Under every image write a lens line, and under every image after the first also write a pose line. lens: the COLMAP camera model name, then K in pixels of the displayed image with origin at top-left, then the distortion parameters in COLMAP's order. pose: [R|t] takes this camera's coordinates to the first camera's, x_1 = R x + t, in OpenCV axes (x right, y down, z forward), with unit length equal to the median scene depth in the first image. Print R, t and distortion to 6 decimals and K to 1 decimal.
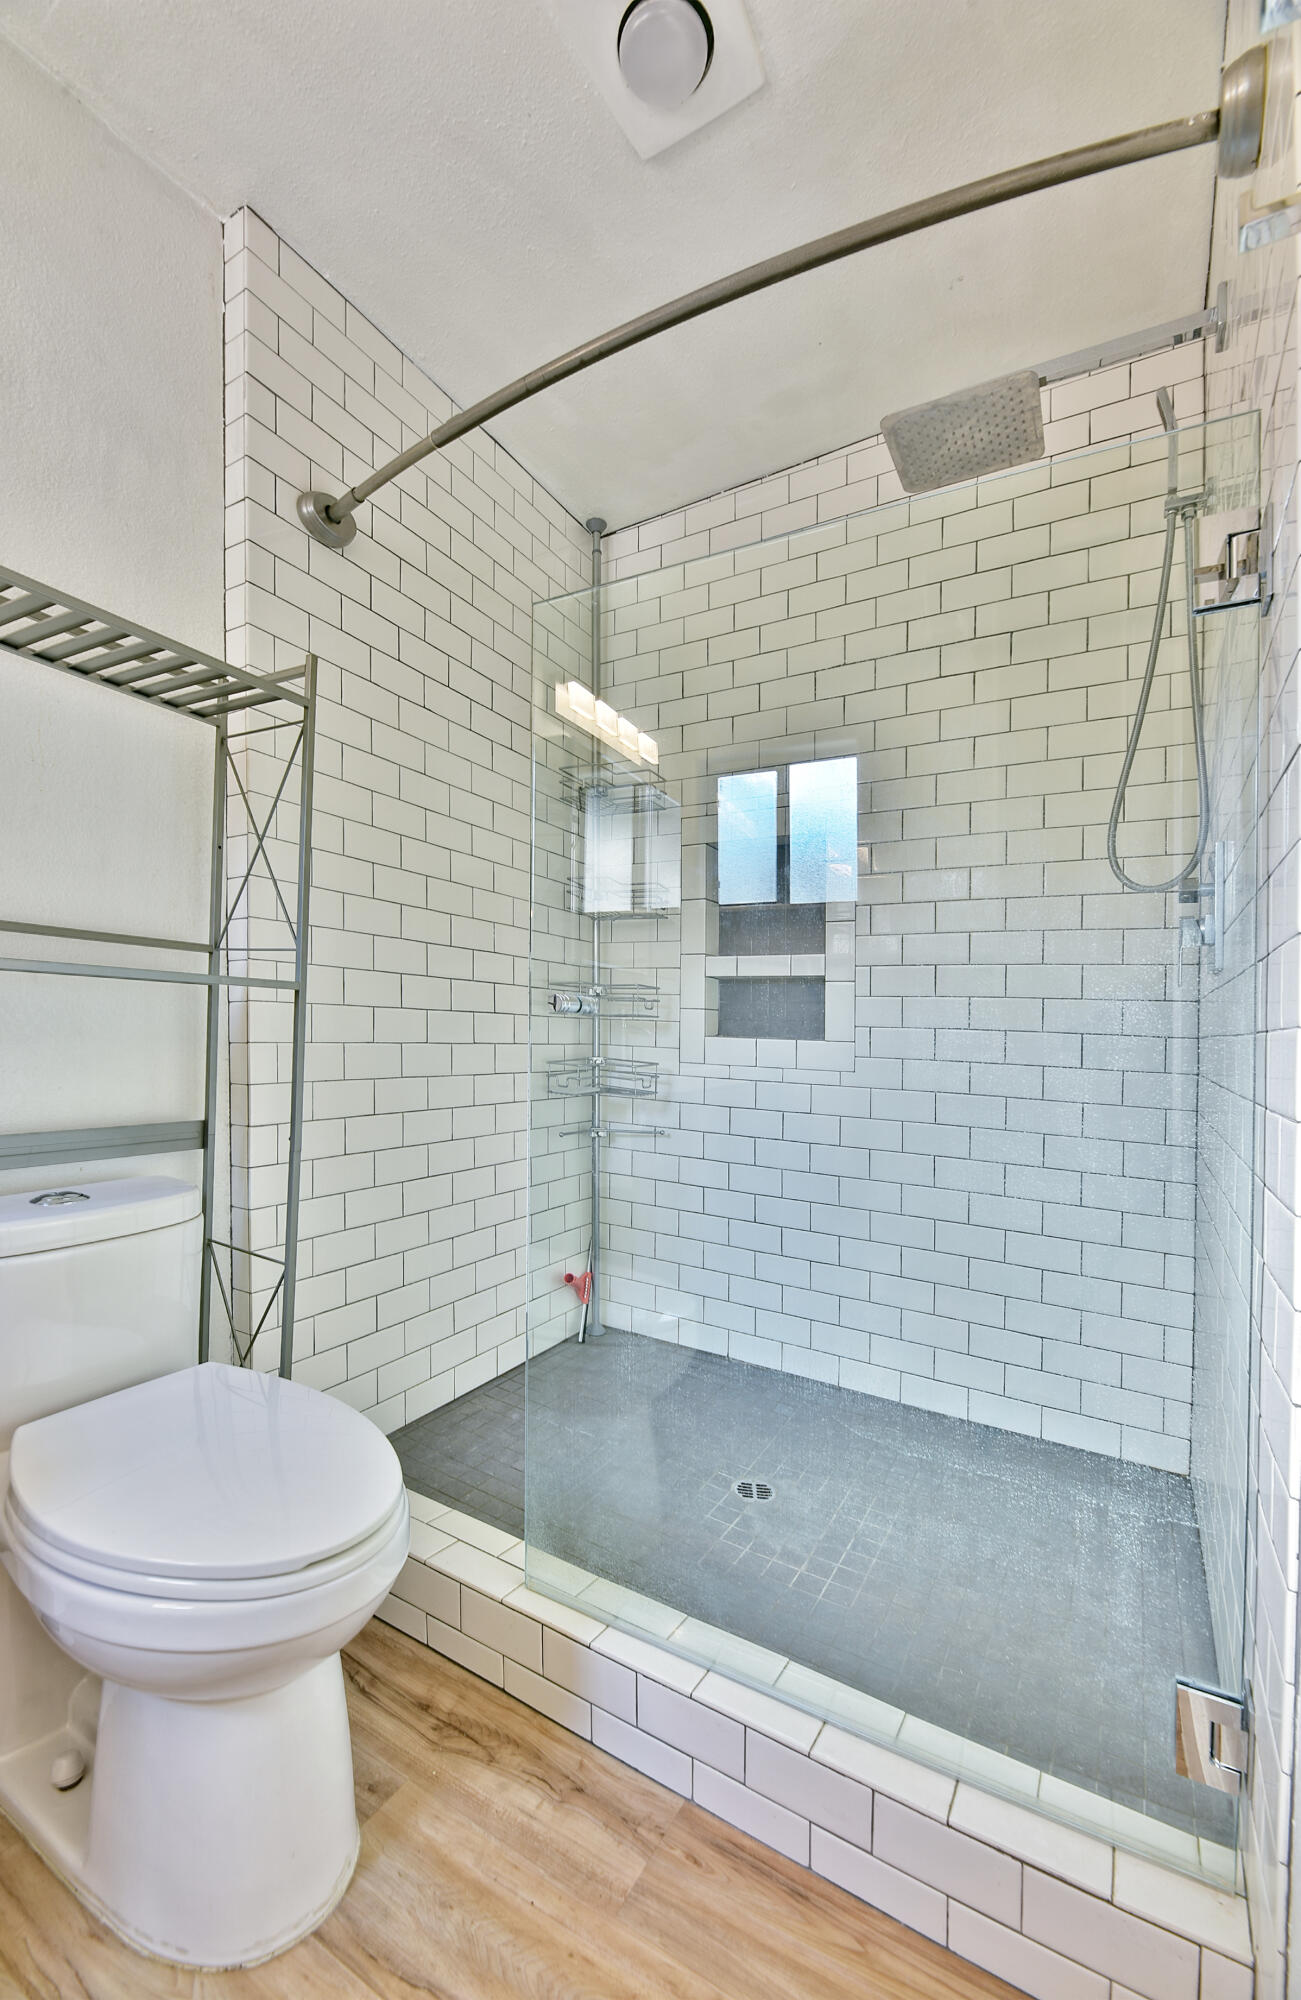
lens RADIAL K [[823.6, 0, 644.6], [0, 823.6, 1025.9], [0, 0, 1]] dist [-0.000237, -0.000629]
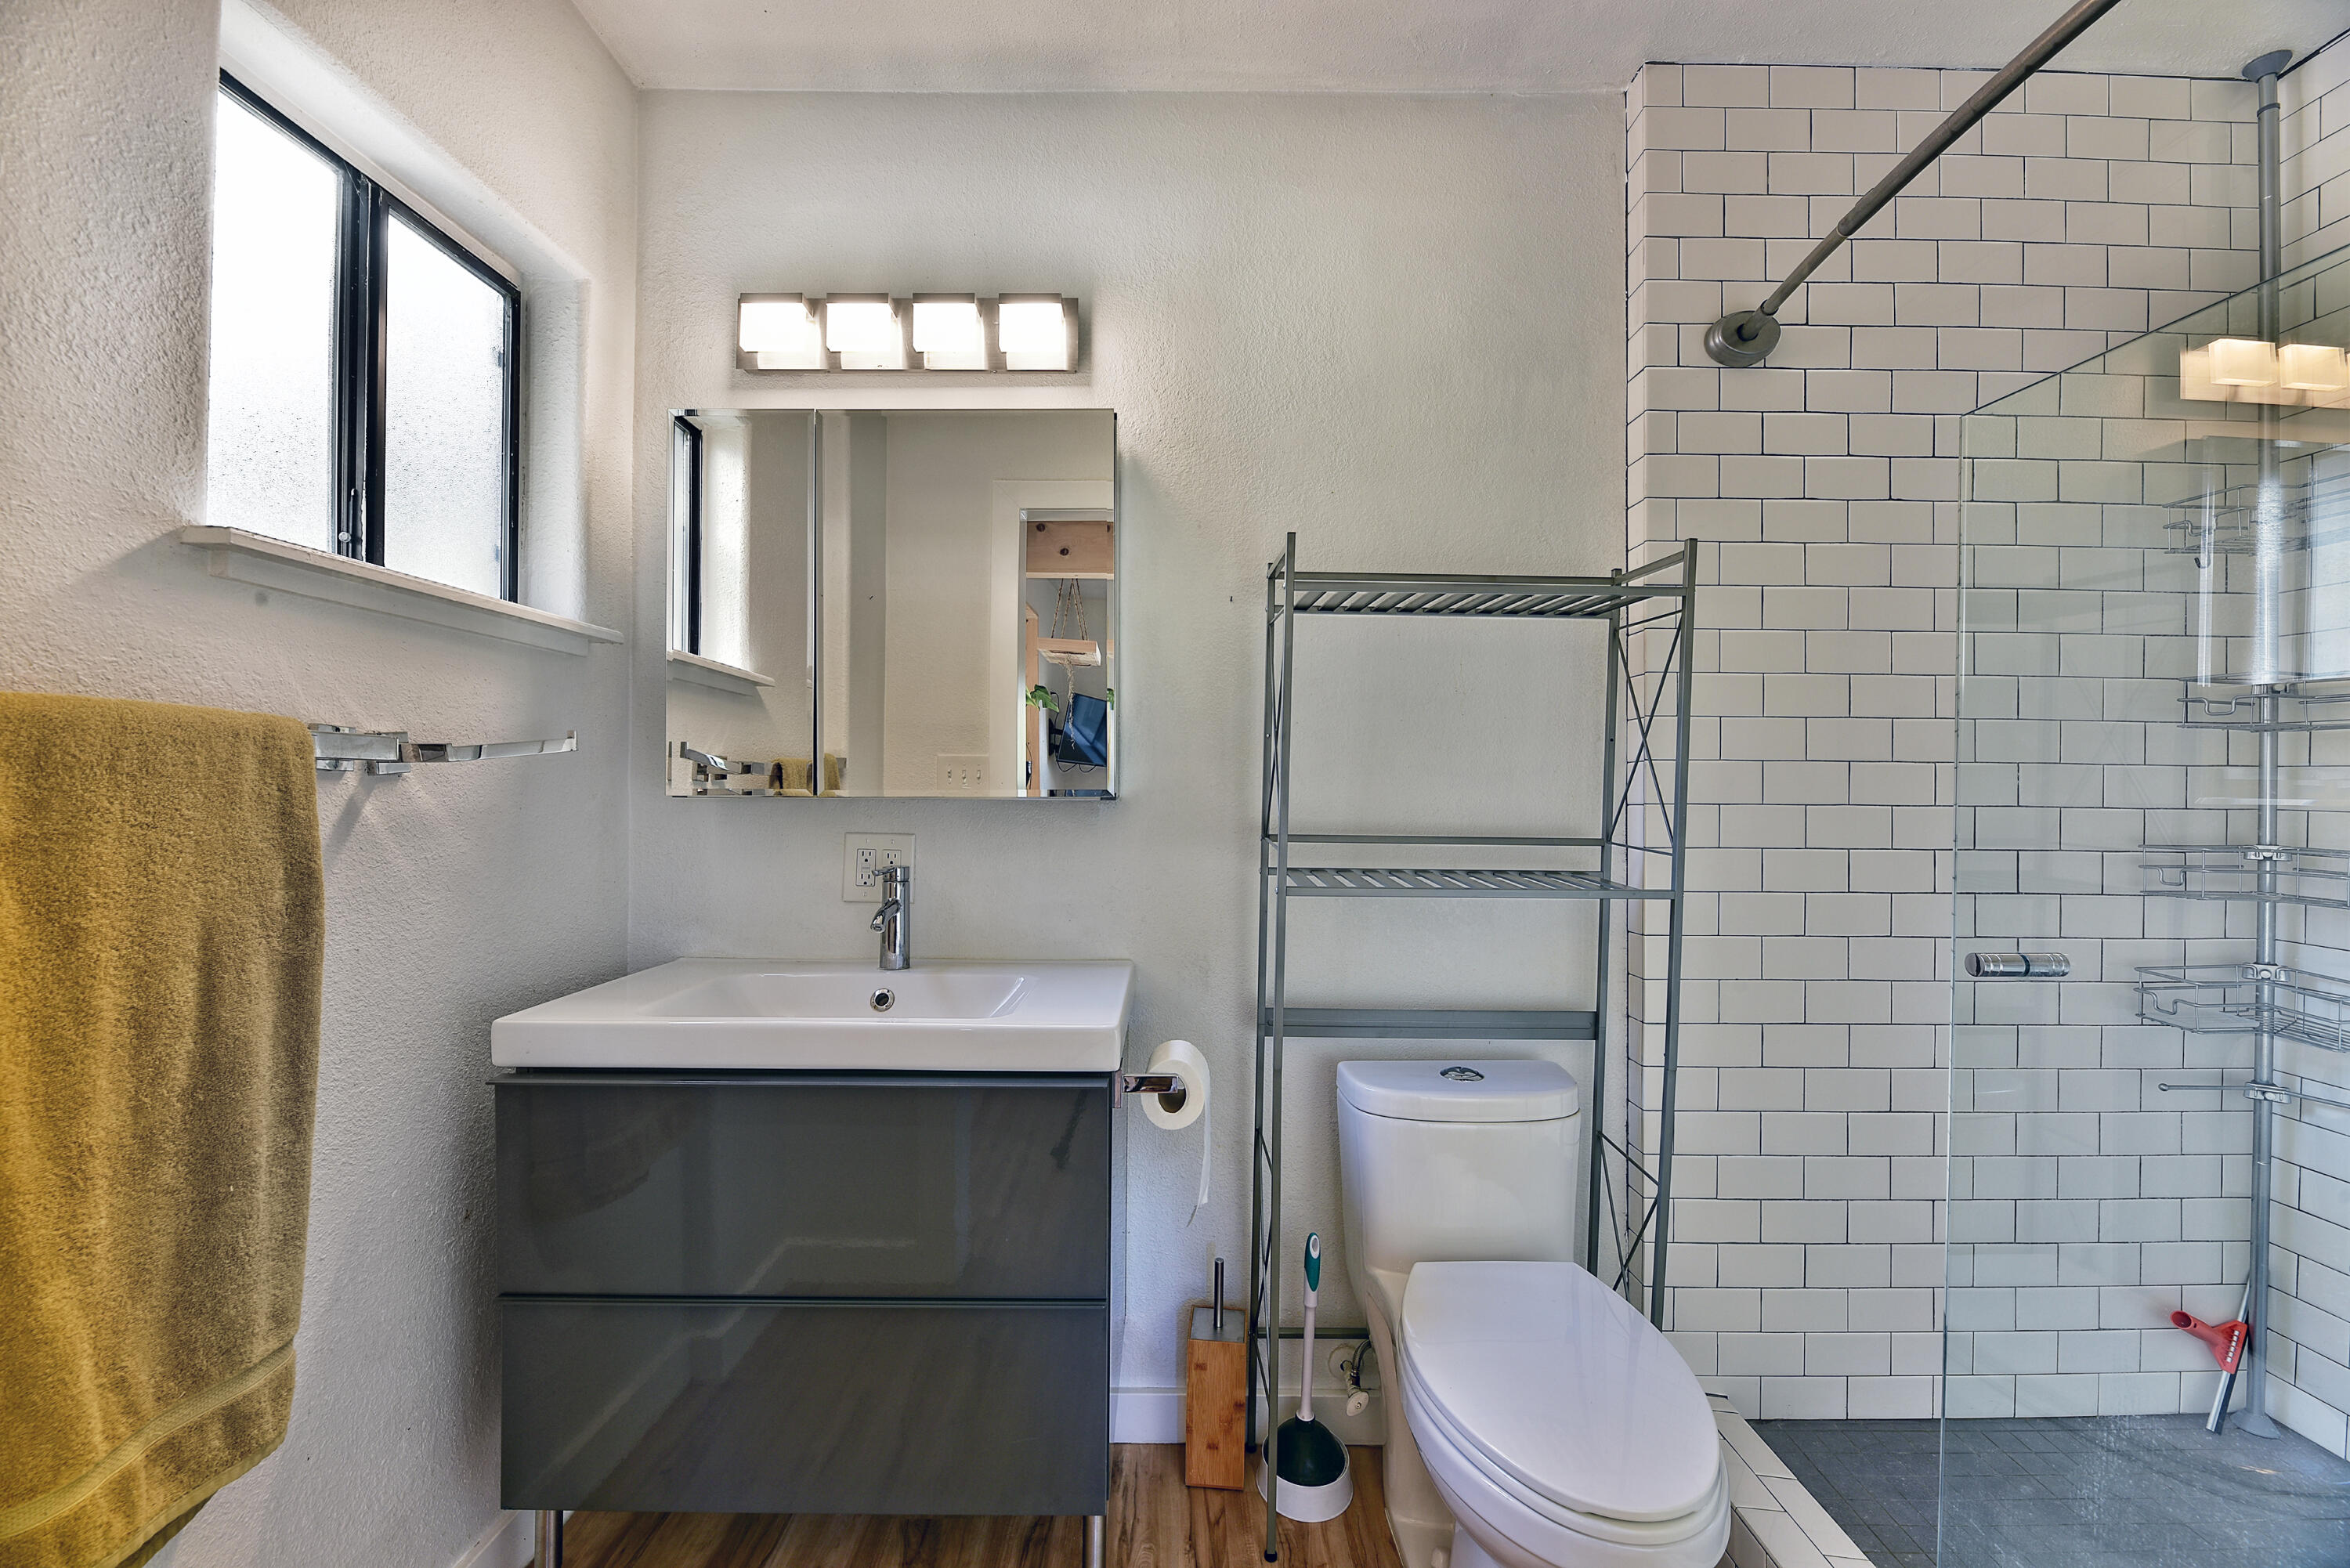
lens RADIAL K [[948.3, 0, 1175.0], [0, 948.3, 788.1], [0, 0, 1]] dist [0.001105, -0.004492]
pose [[0.521643, -0.021657, -0.852889, 0.161996], [0.002270, 0.999709, -0.023997, -0.107804], [0.853161, 0.010582, 0.521541, -0.053950]]
